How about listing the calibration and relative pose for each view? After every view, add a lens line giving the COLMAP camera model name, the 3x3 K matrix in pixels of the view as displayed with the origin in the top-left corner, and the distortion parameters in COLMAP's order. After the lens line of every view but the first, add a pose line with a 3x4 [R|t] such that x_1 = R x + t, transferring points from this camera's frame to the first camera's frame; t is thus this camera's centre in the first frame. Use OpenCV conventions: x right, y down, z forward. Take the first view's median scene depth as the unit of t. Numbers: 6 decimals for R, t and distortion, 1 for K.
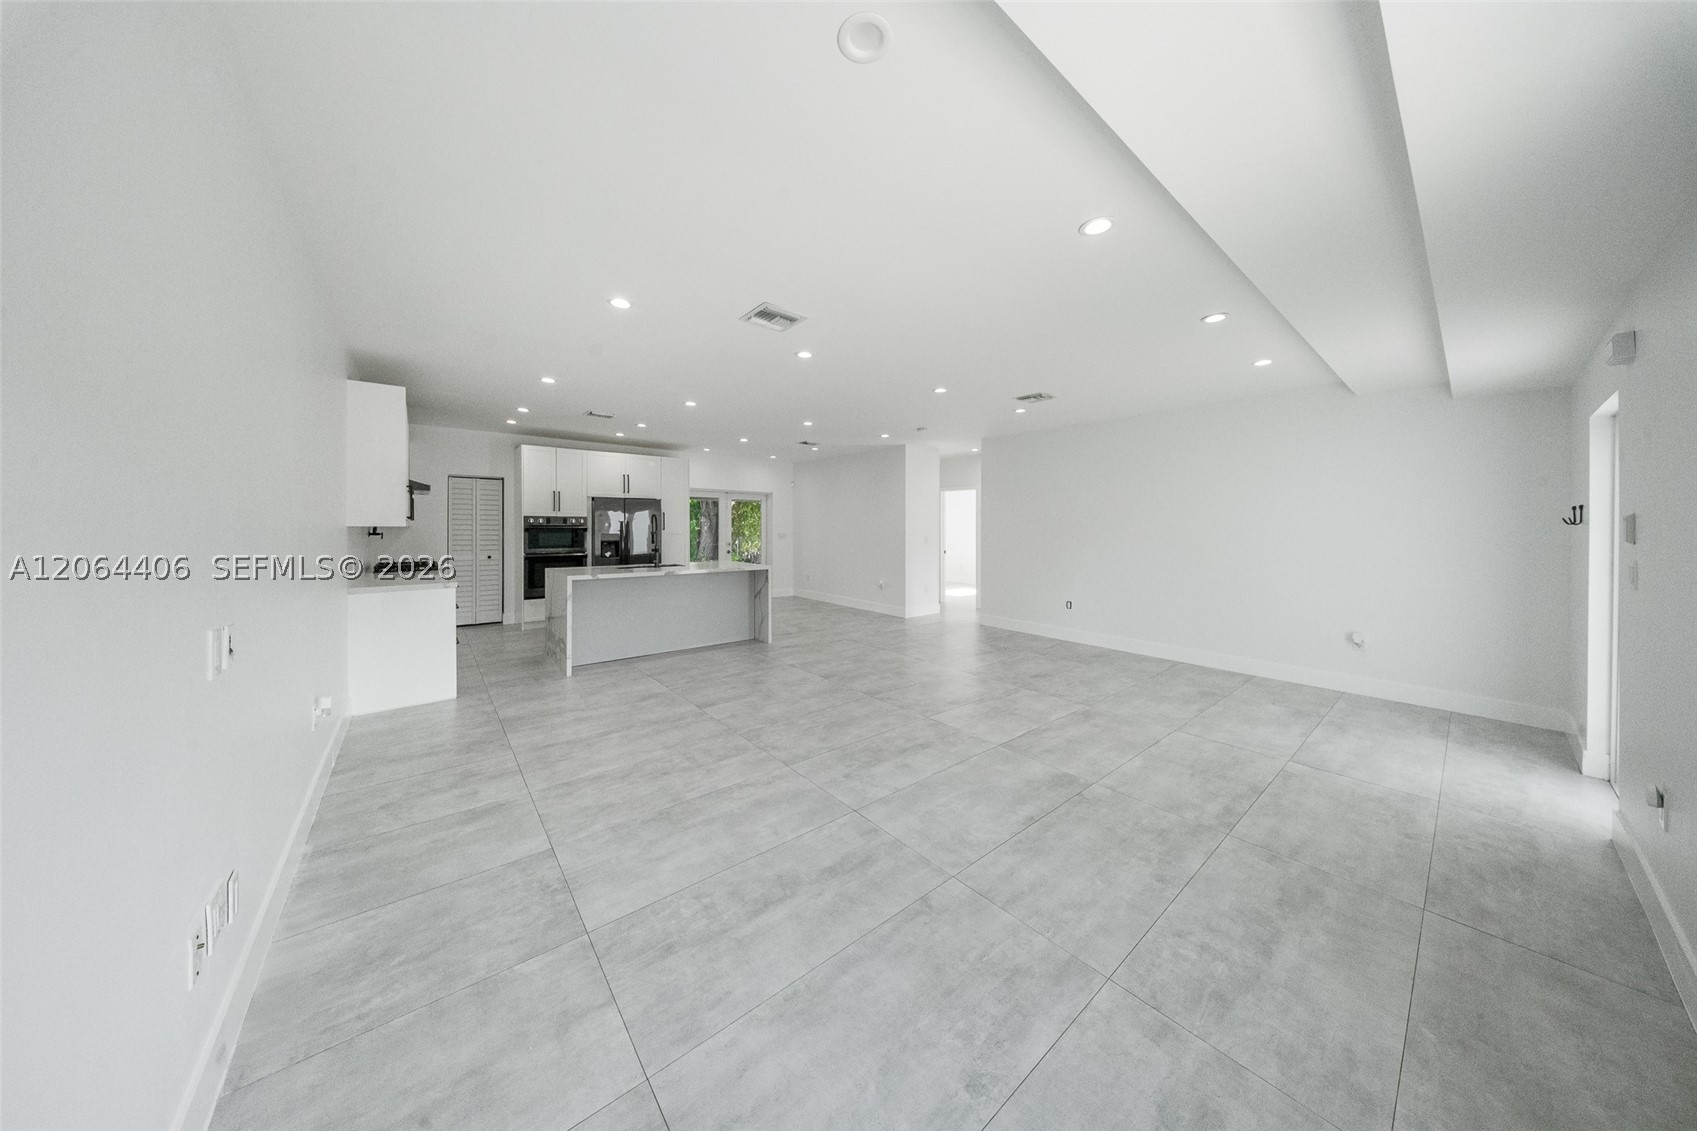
lens RADIAL K [[509.2, 0, 844.4], [0, 509.2, 528.4], [0, 0, 1]] dist [0.000994, -0.000555]
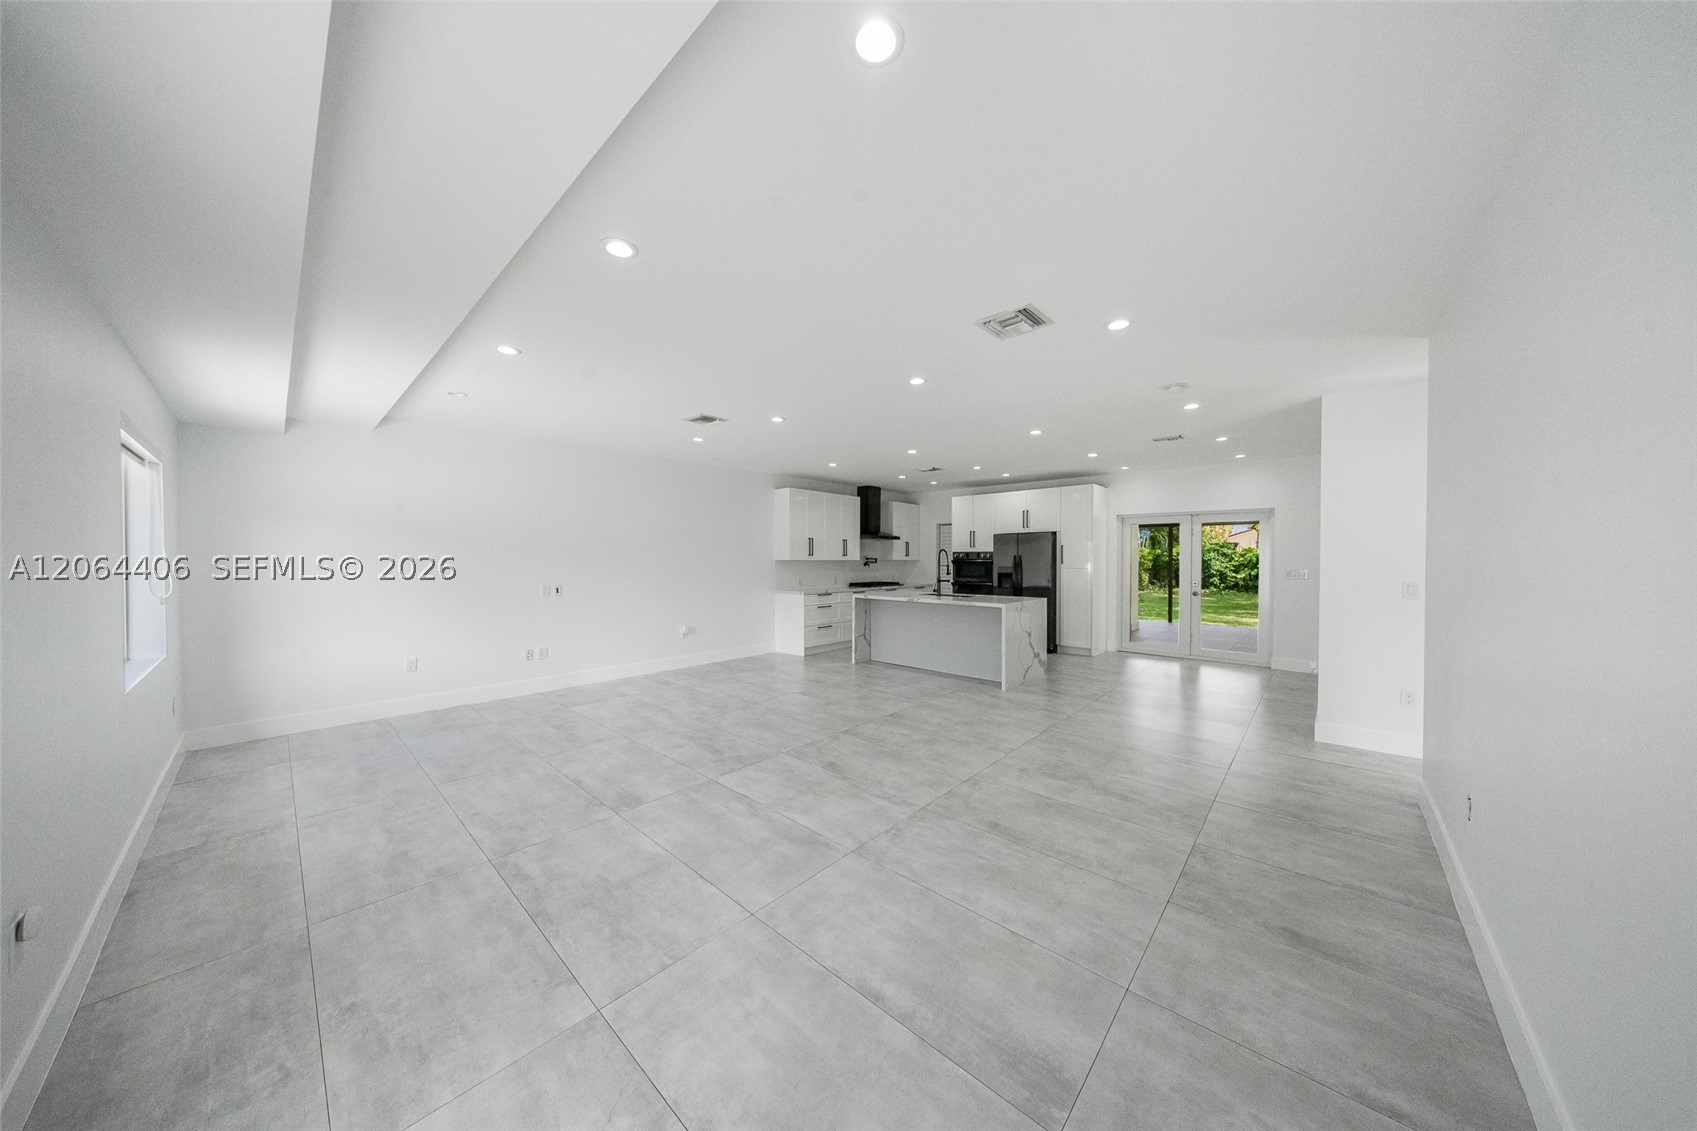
lens RADIAL K [[531.1, 0, 852.9], [0, 531.1, 541.2], [0, 0, 1]] dist [0.001952, 0.000136]
pose [[0.157001, -0.034682, -0.986989, 1.069147], [-0.004021, 0.999352, -0.035756, -0.003088], [0.987590, 0.009582, 0.156760, 0.850688]]
